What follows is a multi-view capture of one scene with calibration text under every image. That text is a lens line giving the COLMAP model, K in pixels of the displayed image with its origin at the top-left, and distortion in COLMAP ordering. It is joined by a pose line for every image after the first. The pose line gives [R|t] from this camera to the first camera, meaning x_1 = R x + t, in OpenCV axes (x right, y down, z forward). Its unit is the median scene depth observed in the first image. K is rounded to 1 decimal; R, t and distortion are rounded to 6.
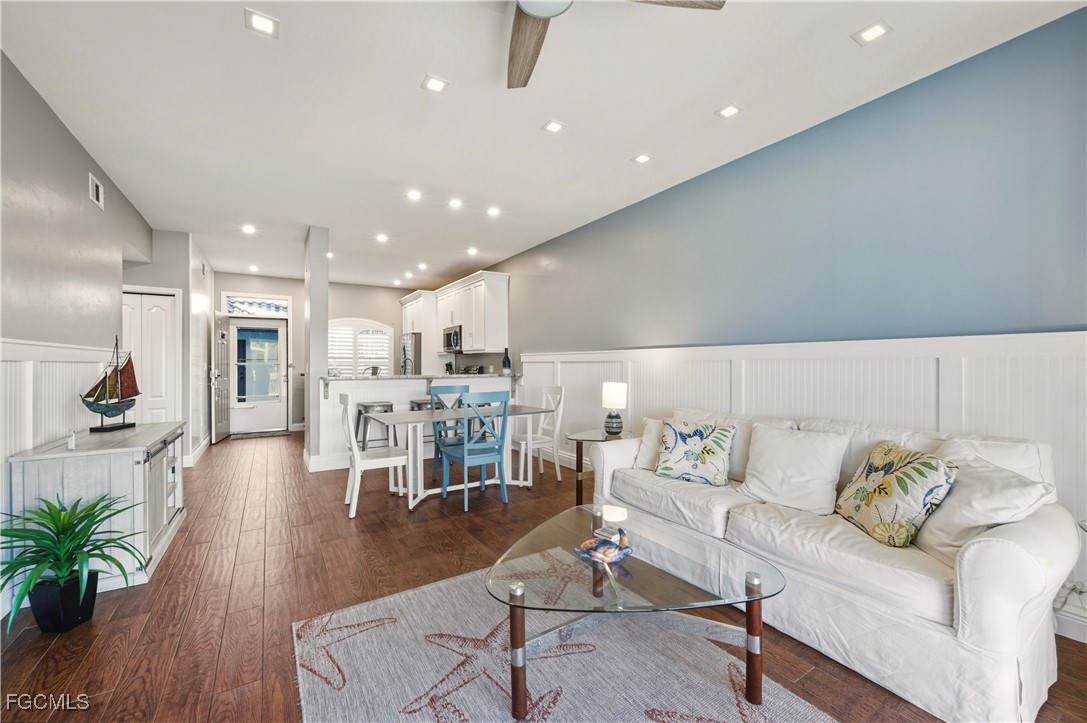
lens RADIAL K [[437.4, 0, 542.4], [0, 437.4, 362.4], [0, 0, 1]] dist [-0.009196, 0.005940]
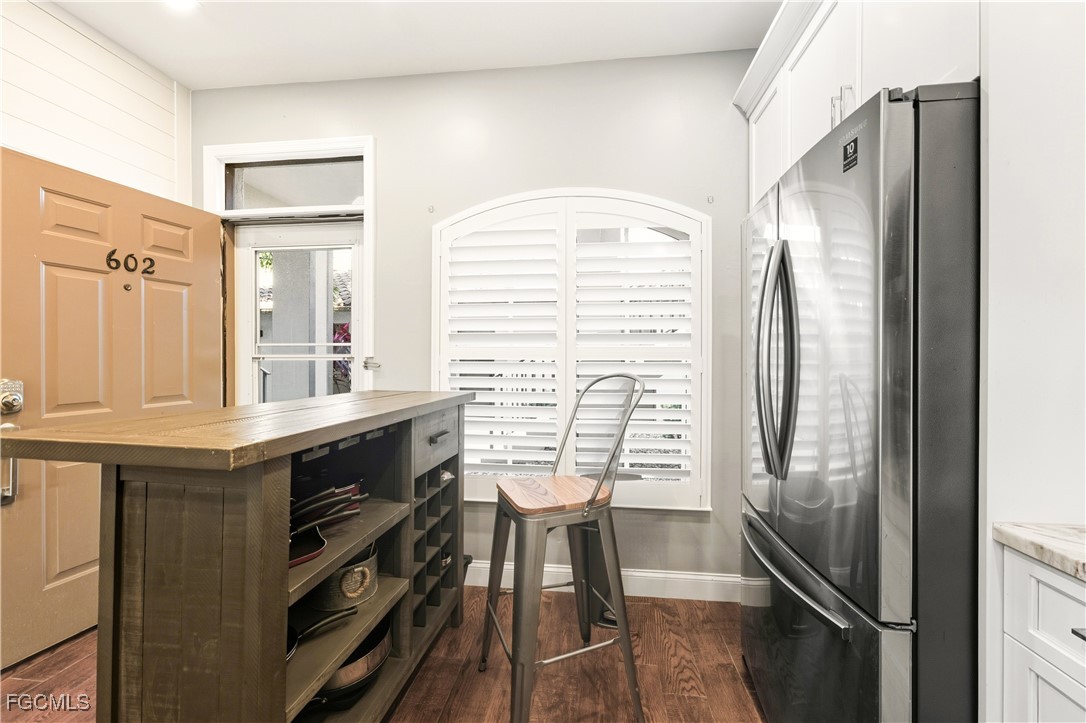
lens RADIAL K [[435.0, 0, 541.9], [0, 435.0, 356.0], [0, 0, 1]] dist [-0.008043, 0.005819]
pose [[0.775809, -0.000156, -0.630967, -0.609170], [0.001635, 0.999997, 0.001762, 0.005519], [0.630965, -0.002398, 0.775807, 1.756841]]
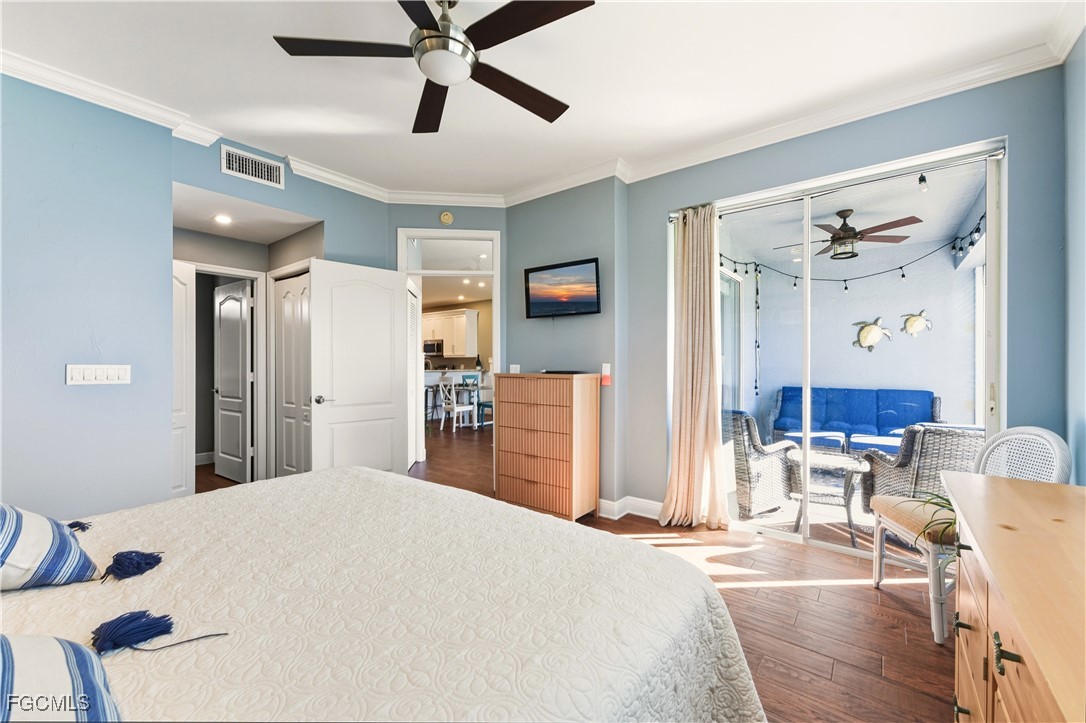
lens RADIAL K [[435.0, 0, 546.2], [0, 435.0, 364.6], [0, 0, 1]] dist [-0.008043, 0.005819]
pose [[0.939312, 0.003729, 0.343044, -0.681197], [-0.005264, 0.999980, 0.003544, -0.000730], [-0.343023, -0.005135, 0.939313, -1.122419]]
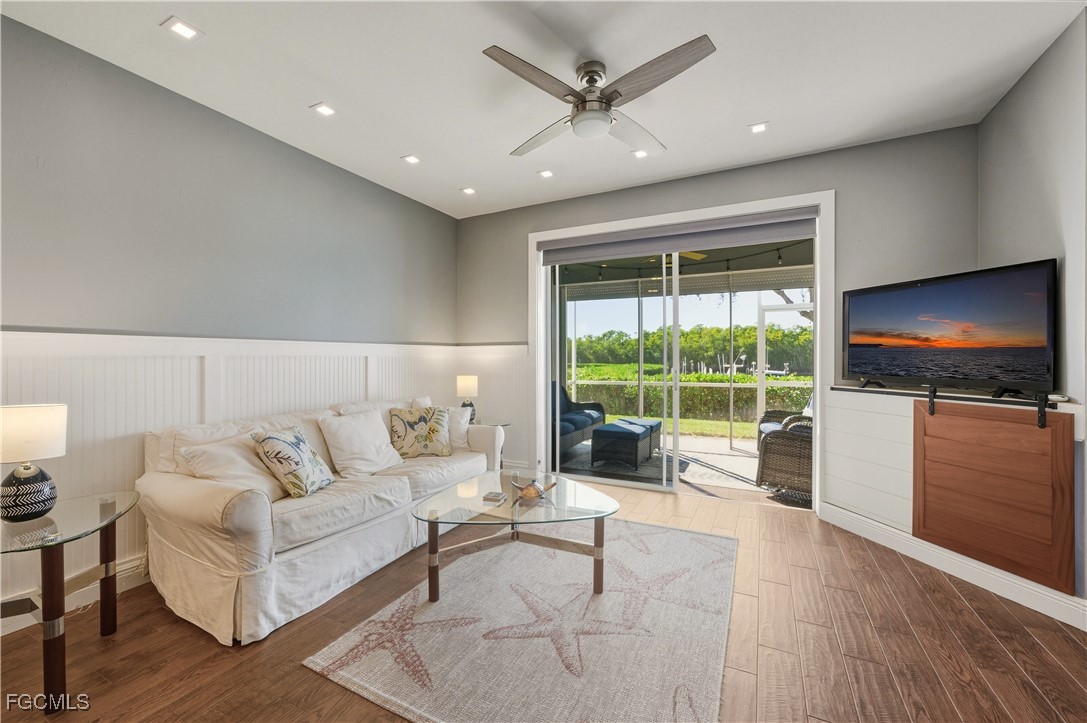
lens RADIAL K [[437.4, 0, 544.4], [0, 437.4, 360.2], [0, 0, 1]] dist [-0.009196, 0.005940]
pose [[-0.513088, -0.000150, 0.858336, -0.492455], [0.000821, 0.999999, 0.000666, 0.001153], [-0.858335, 0.001047, -0.513088, 0.759439]]
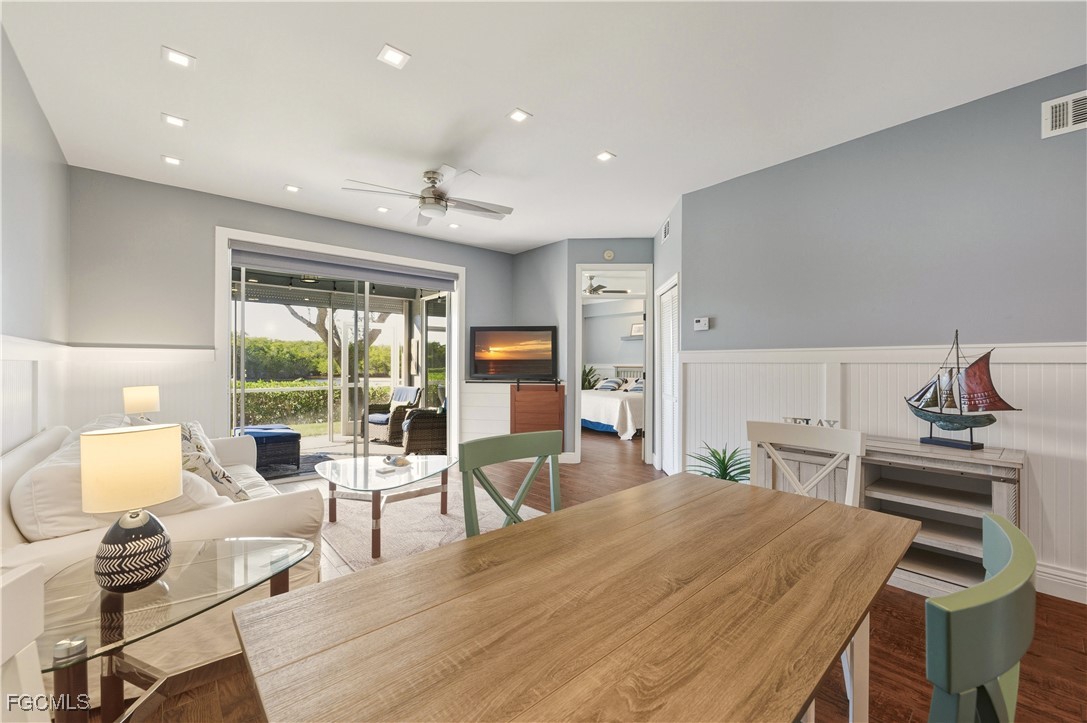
lens RADIAL K [[437.4, 0, 542.5], [0, 437.4, 364.6], [0, 0, 1]] dist [-0.009196, 0.005940]
pose [[-0.988963, 0.003266, -0.148126, -0.090848], [0.003544, 0.999992, -0.001618, 0.001403], [0.148119, -0.002125, -0.988967, 1.342572]]
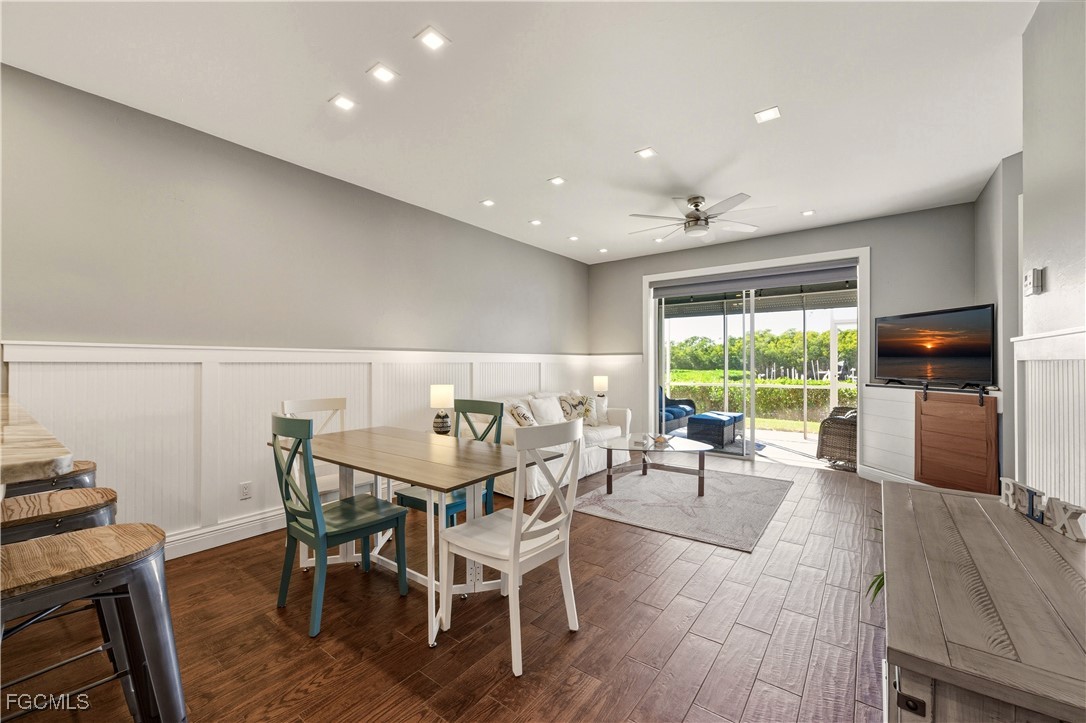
lens RADIAL K [[435.0, 0, 543.3], [0, 435.0, 366.8], [0, 0, 1]] dist [-0.008043, 0.005819]
pose [[-0.350250, -0.001783, 0.936654, -0.869569], [-0.000512, 0.999998, 0.001712, 0.003816], [-0.936656, 0.000120, -0.350251, 1.117015]]
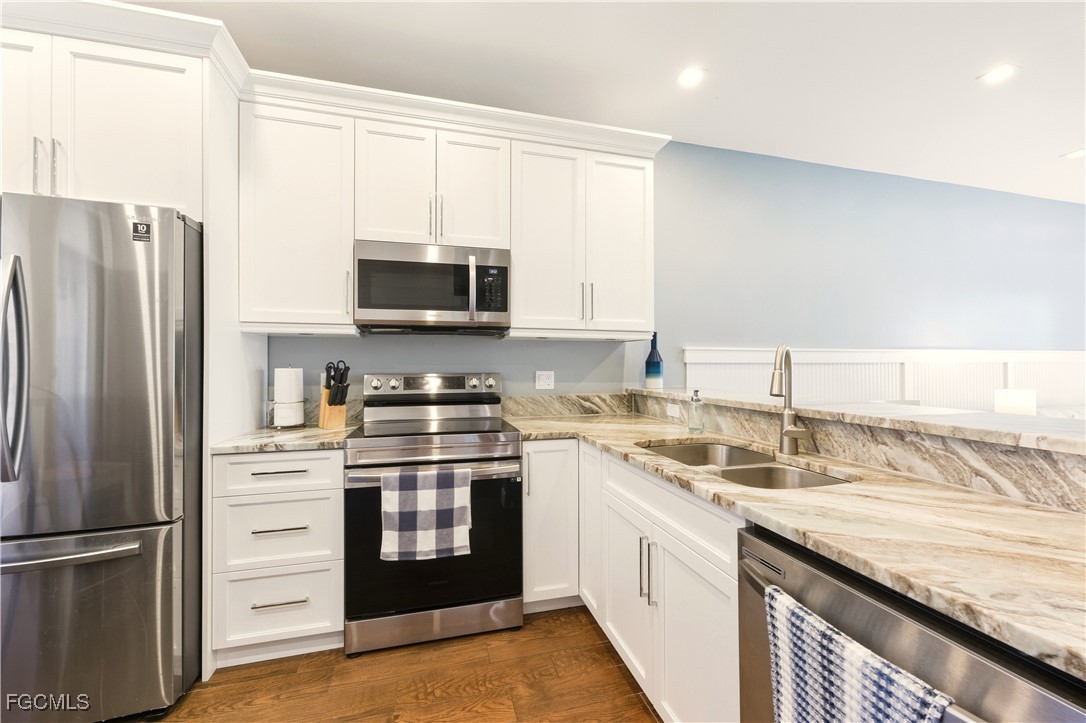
lens RADIAL K [[435.0, 0, 543.9], [0, 435.0, 364.3], [0, 0, 1]] dist [-0.008043, 0.005819]
pose [[0.289020, 0.005414, 0.957308, -0.901799], [-0.002896, 0.999984, -0.004781, 0.005818], [-0.957319, -0.001390, 0.289031, 1.608329]]
